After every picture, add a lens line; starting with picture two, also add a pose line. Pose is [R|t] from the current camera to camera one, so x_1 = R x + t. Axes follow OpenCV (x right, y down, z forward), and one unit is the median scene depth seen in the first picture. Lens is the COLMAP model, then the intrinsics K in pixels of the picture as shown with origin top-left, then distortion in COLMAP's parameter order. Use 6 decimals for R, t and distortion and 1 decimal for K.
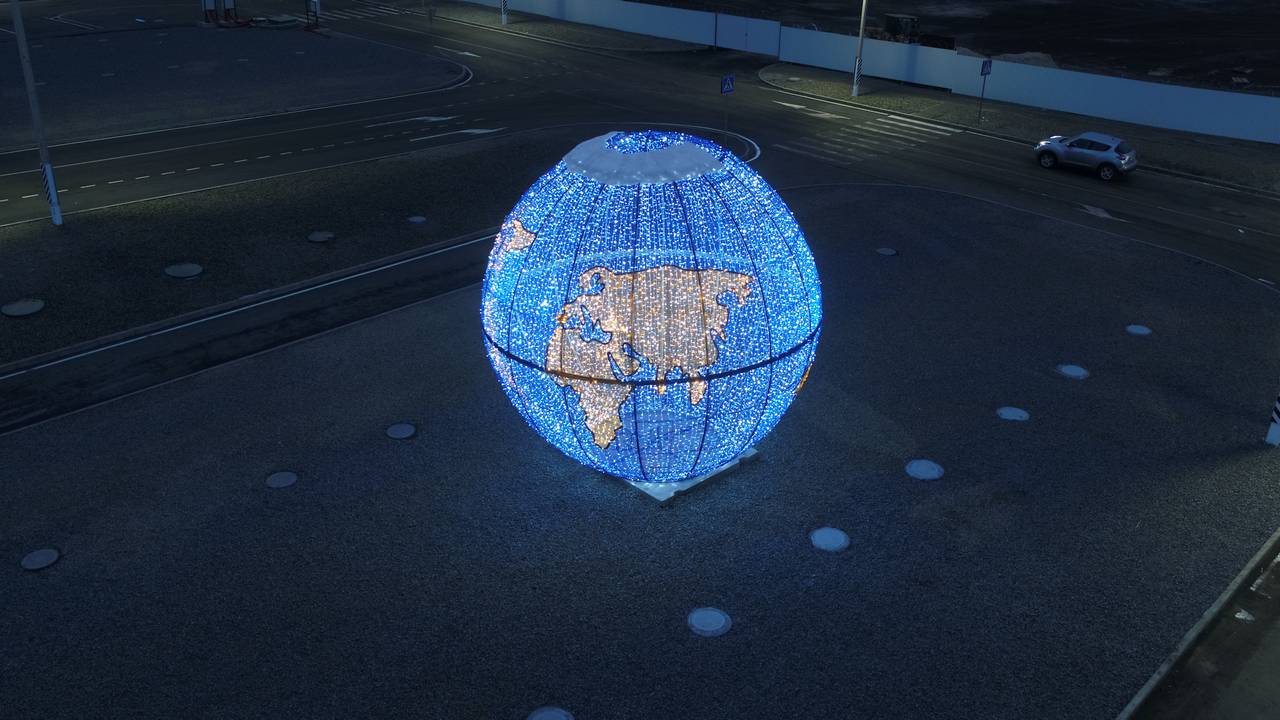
lens RADIAL K [[1106.9, 0, 640.0], [0, 1106.9, 360.0], [0, 0, 1]] dist [-0.001142, 0.003476]
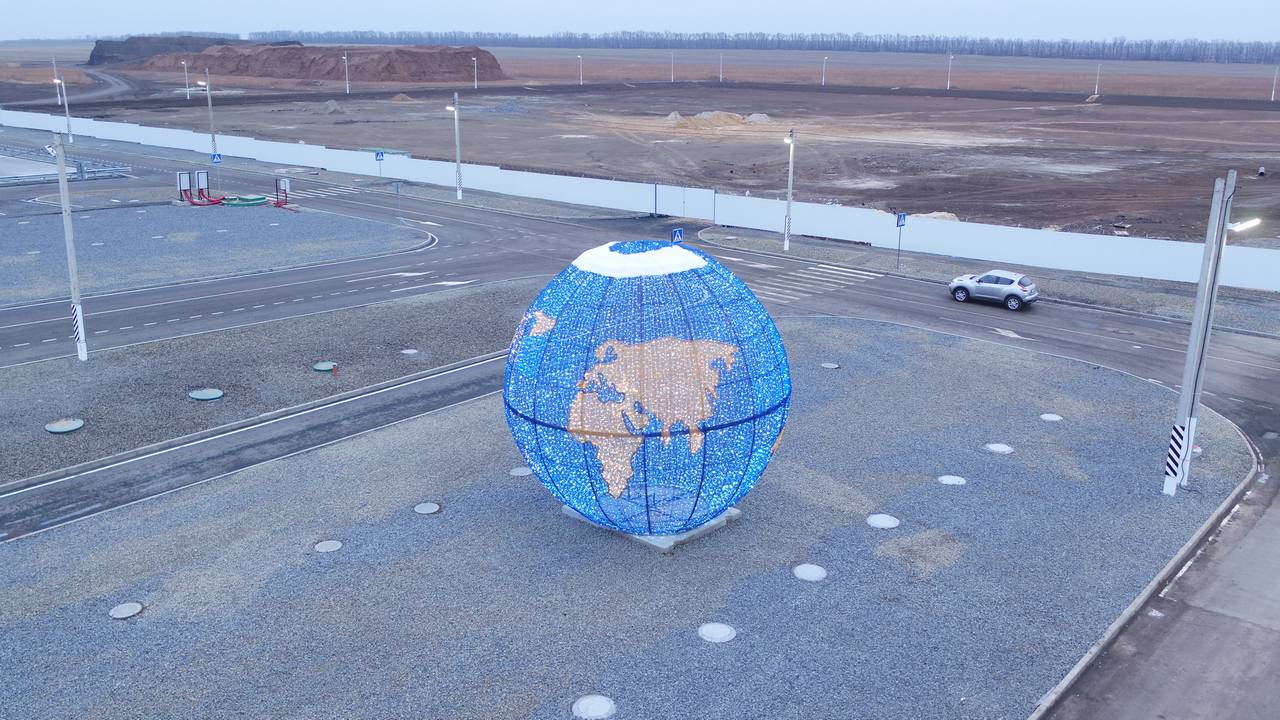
lens RADIAL K [[1106.9, 0, 640.0], [0, 1106.9, 360.0], [0, 0, 1]] dist [-0.001142, 0.003476]
pose [[0.997398, -0.026648, 0.066989, -0.072473], [0.037321, 0.985835, -0.163513, 0.112429], [-0.061682, 0.165588, 0.984264, -0.163392]]
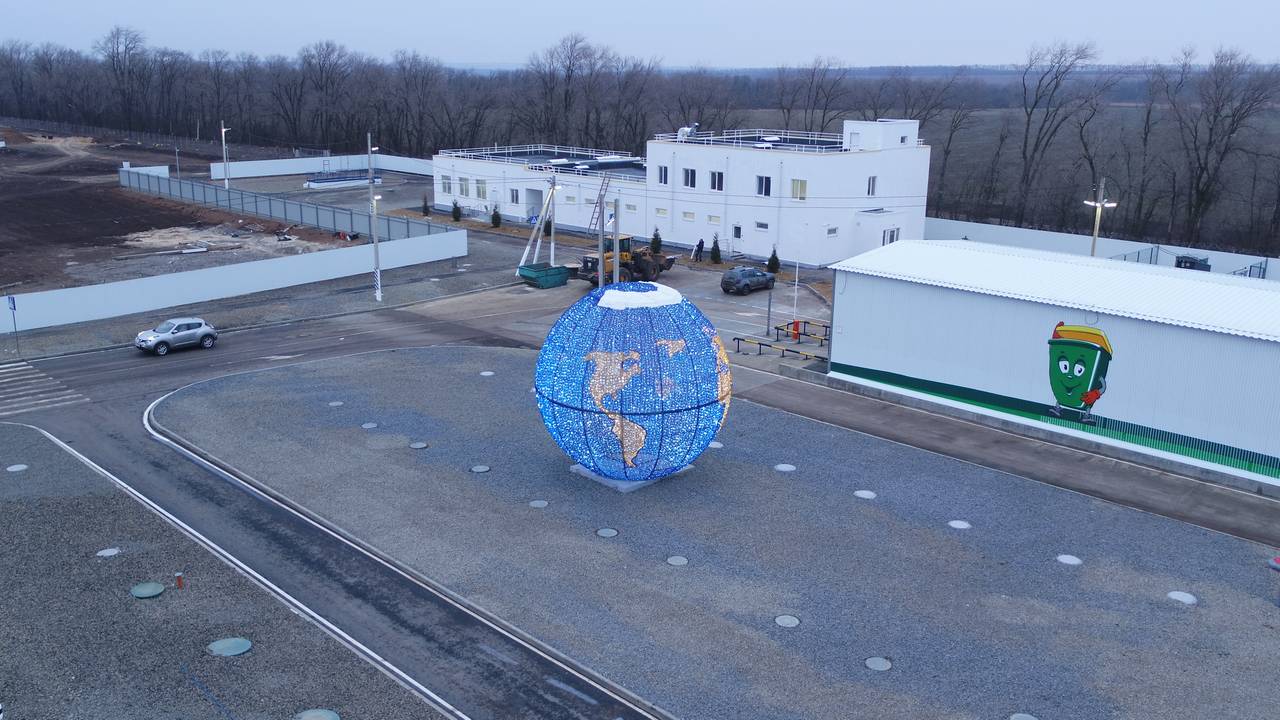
lens RADIAL K [[1106.9, 0, 640.0], [0, 1106.9, 360.0], [0, 0, 1]] dist [-0.001142, 0.003476]
pose [[0.004822, -0.261190, 0.965275, -1.565268], [0.419137, 0.876932, 0.235192, -0.454776], [-0.907910, 0.403448, 0.113703, 0.743742]]
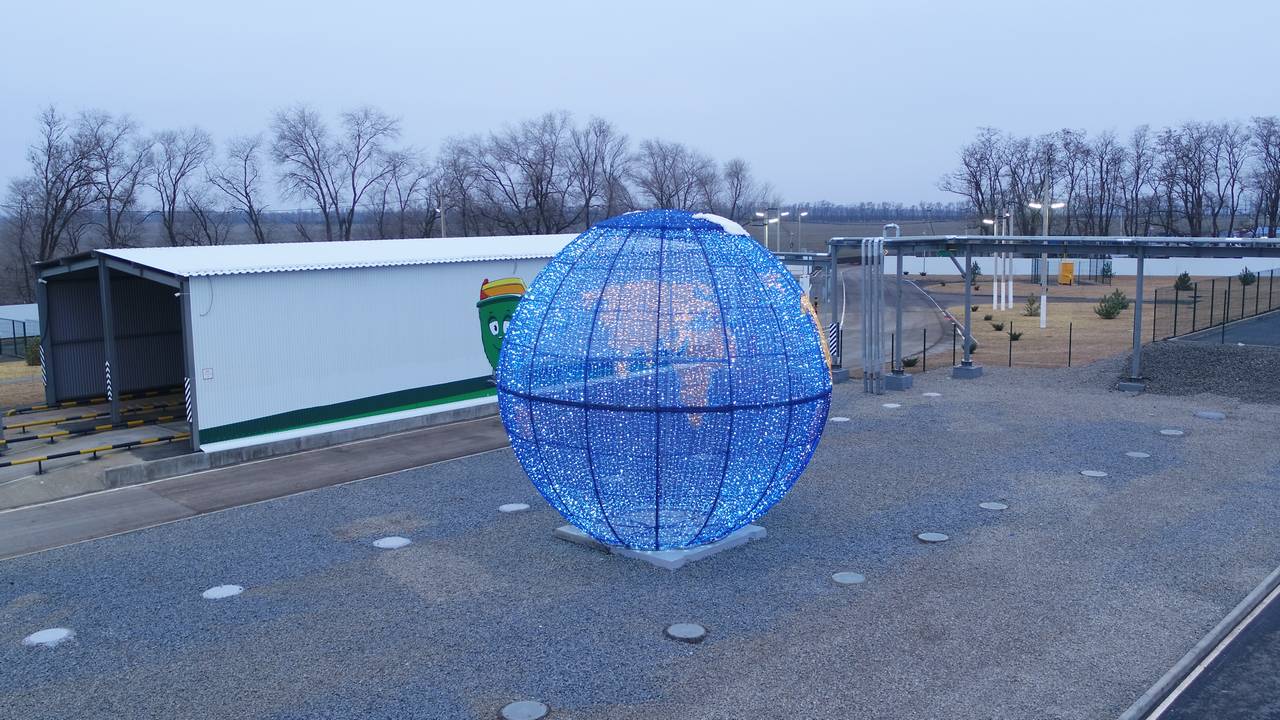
lens RADIAL K [[1106.9, 0, 640.0], [0, 1106.9, 360.0], [0, 0, 1]] dist [-0.001142, 0.003476]
pose [[-0.999153, 0.015172, -0.038257, 0.067370], [-0.008223, 0.837224, 0.546799, -0.591994], [0.040326, 0.546650, -0.836389, 1.756038]]
